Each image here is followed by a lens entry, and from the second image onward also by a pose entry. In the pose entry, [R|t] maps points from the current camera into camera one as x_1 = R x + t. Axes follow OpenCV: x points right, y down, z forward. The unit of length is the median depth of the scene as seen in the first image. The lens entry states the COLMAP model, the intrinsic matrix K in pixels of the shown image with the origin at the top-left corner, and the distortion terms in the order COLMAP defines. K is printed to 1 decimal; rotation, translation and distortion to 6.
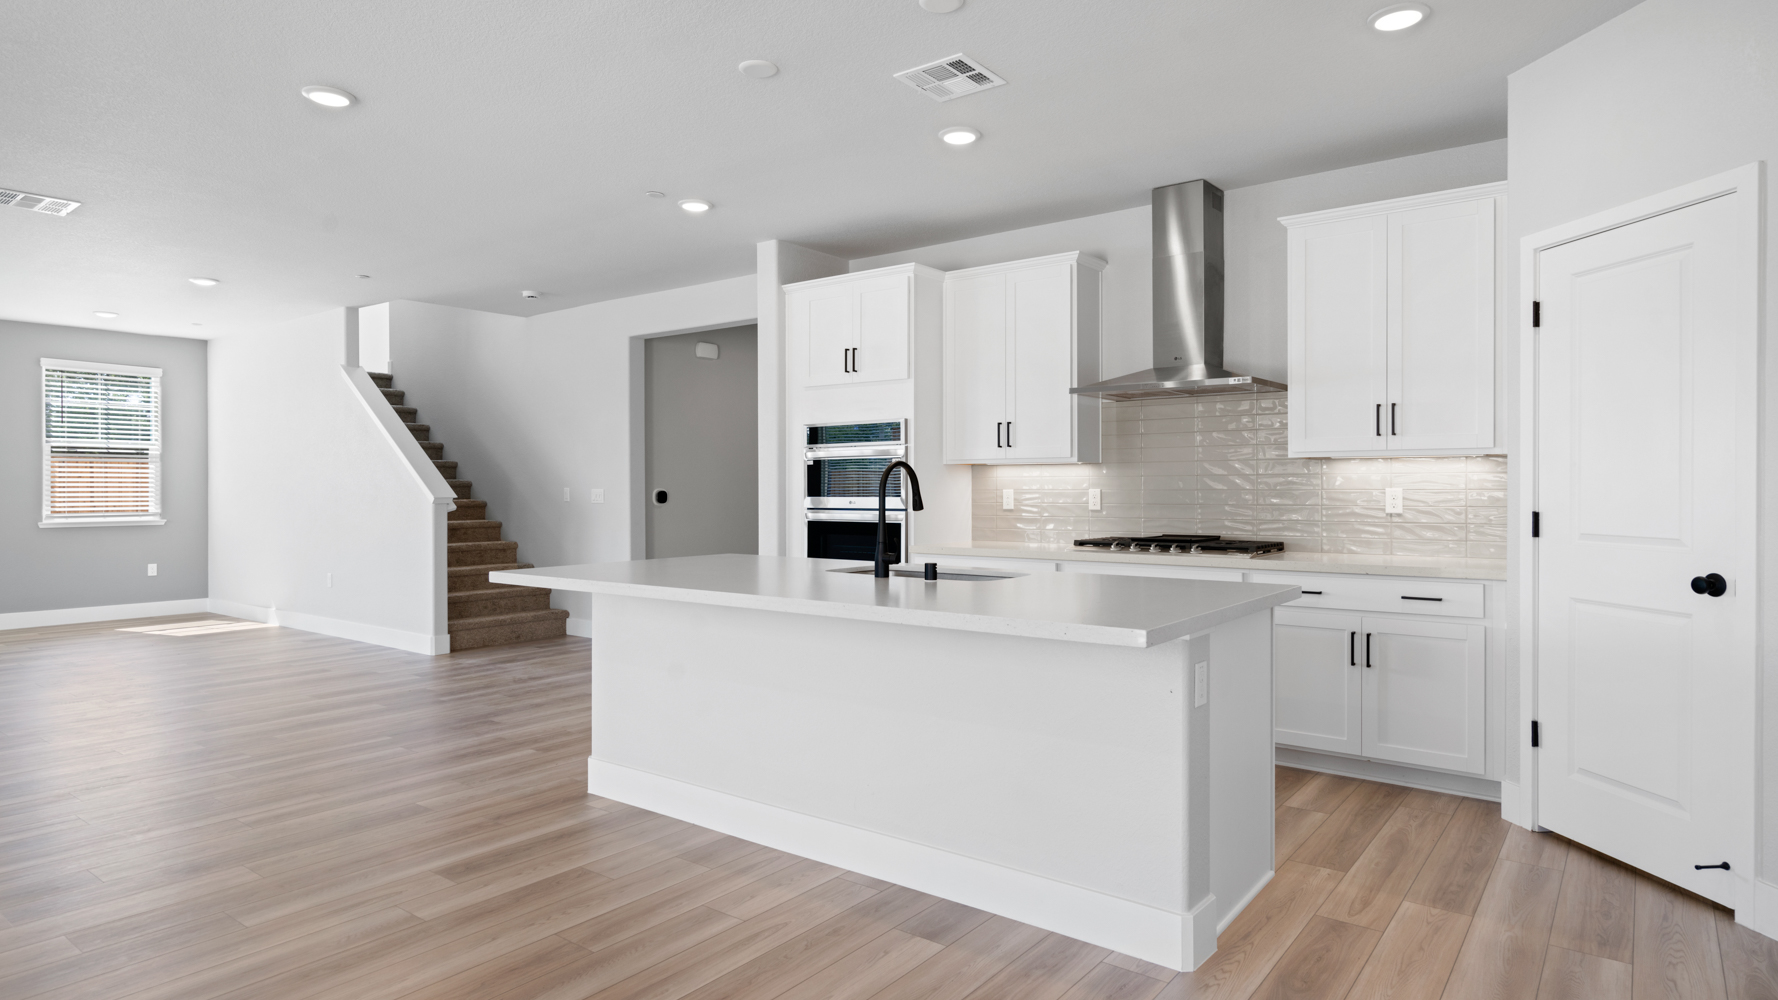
lens RADIAL K [[982.8, 0, 886.9], [0, 982.8, 491.3], [0, 0, 1]] dist [0.004034, 0.000889]
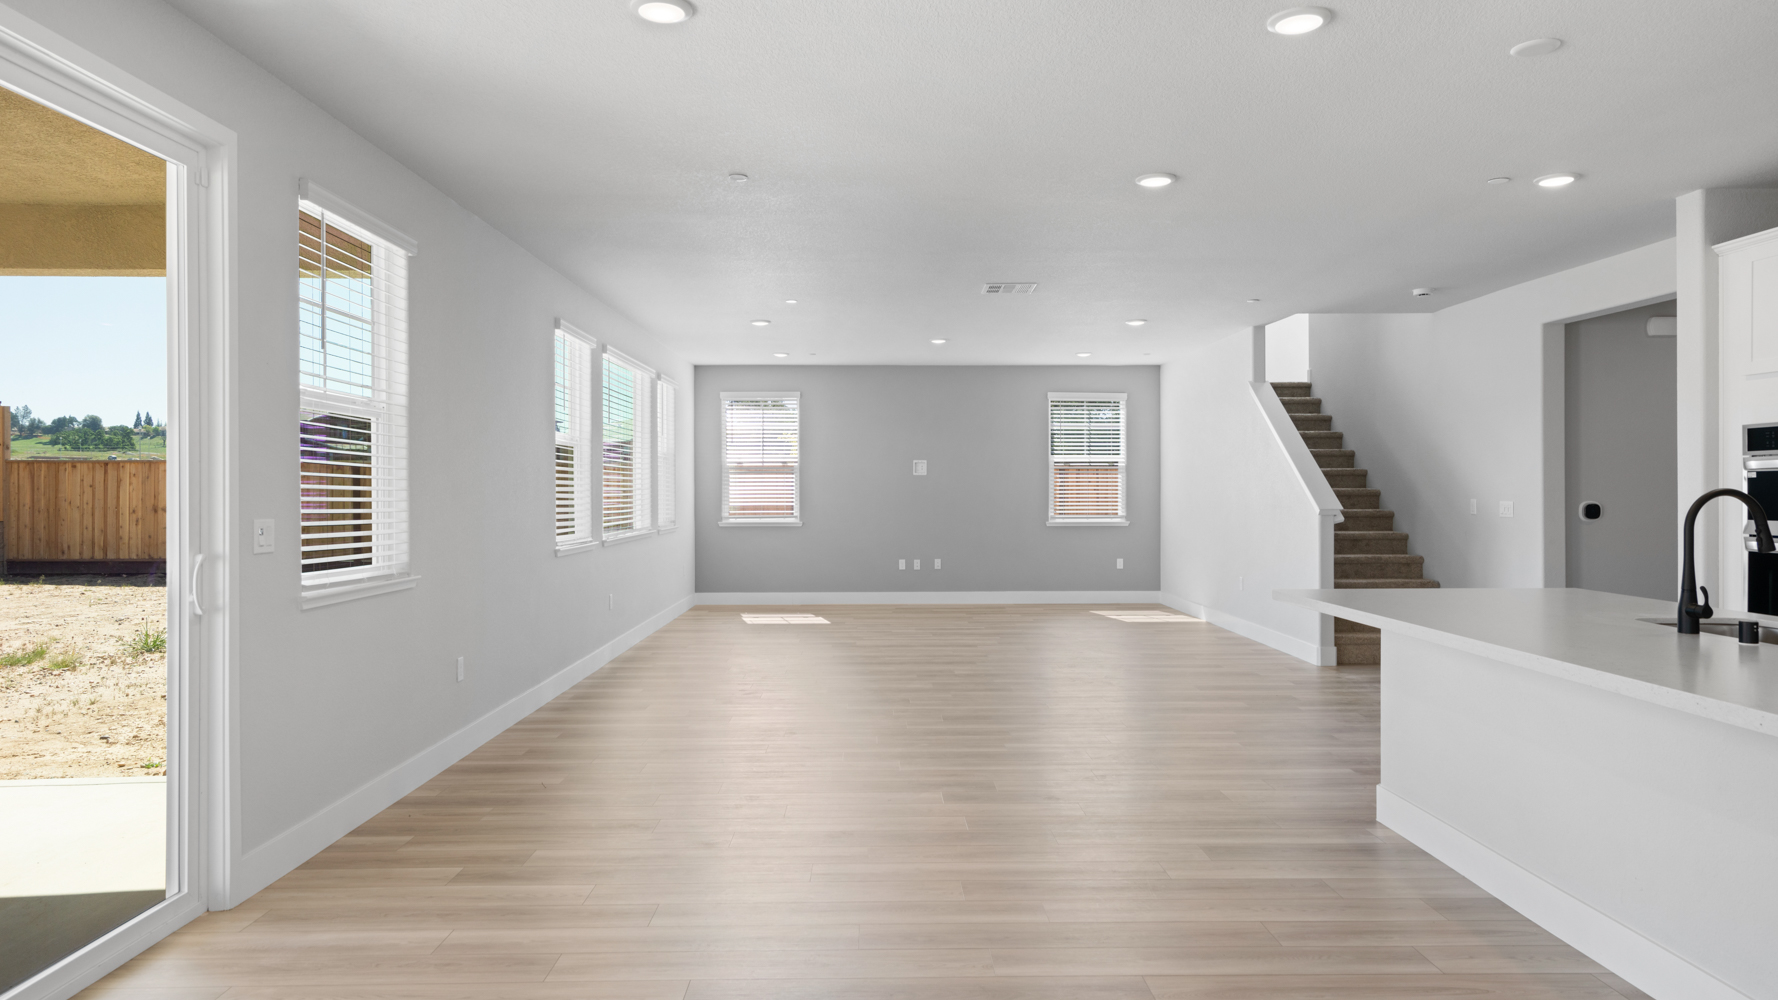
lens RADIAL K [[1082.5, 0, 897.4], [0, 1082.5, 484.8], [0, 0, 1]] dist [0.023496, -0.009502]
pose [[0.628063, -0.000937, -0.778162, 0.169016], [-0.002524, 0.999992, -0.003241, -0.017634], [0.778159, 0.003999, 0.628055, -0.043157]]
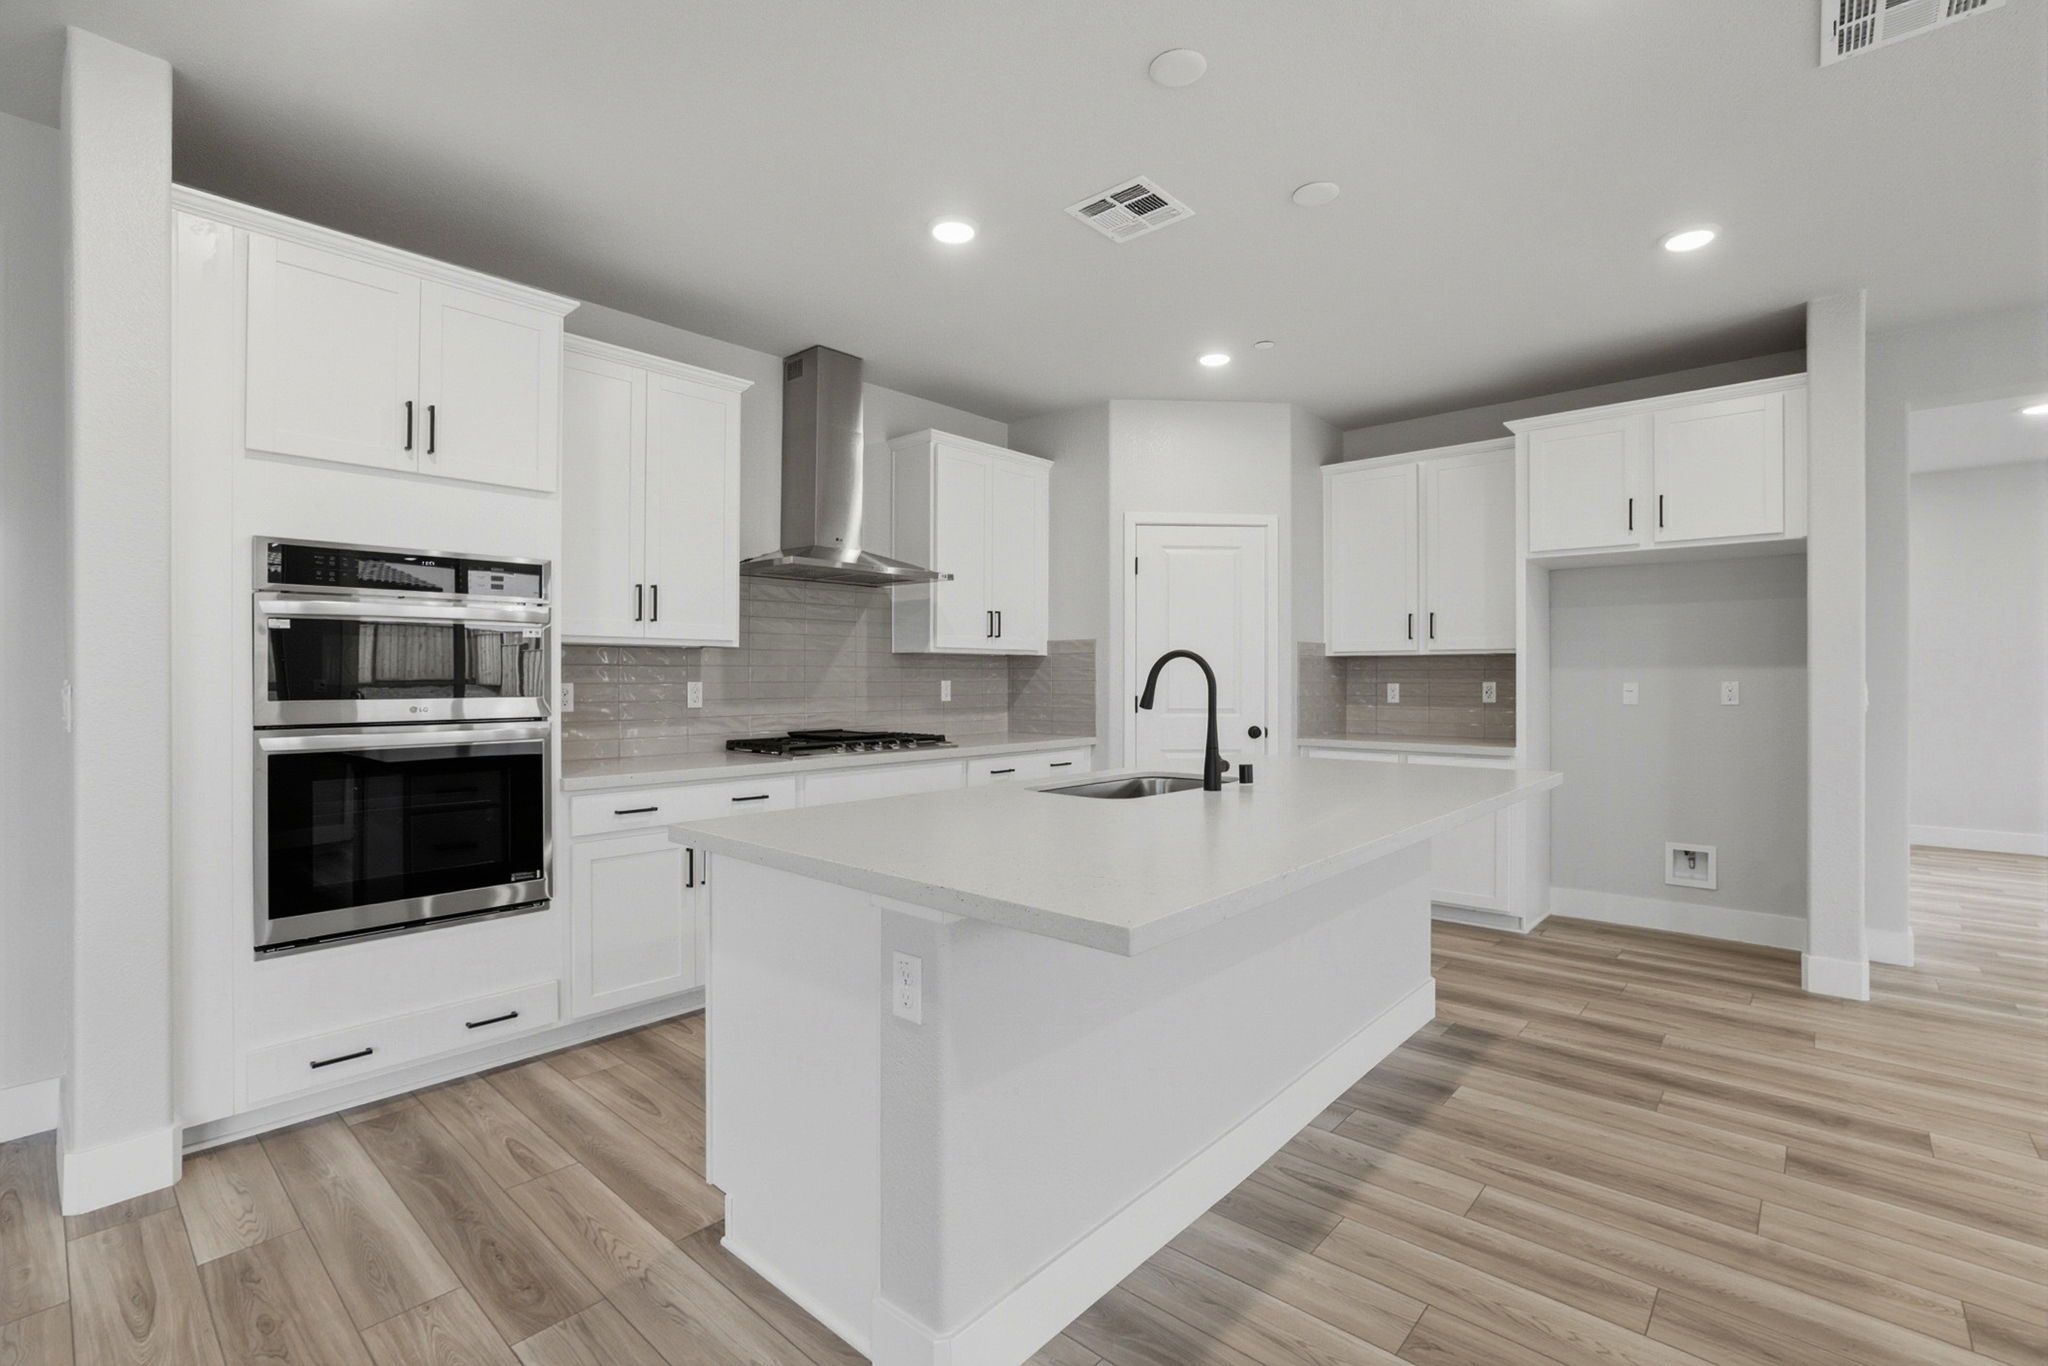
lens RADIAL K [[908.7, 0, 1013.3], [0, 908.7, 681.3], [0, 0, 1]] dist [-0.028101, 0.007718]
pose [[0.092381, -0.004266, 0.995715, -0.464679], [0.001126, 0.999991, 0.004180, -0.004544], [-0.995723, 0.000735, 0.092385, 0.645773]]
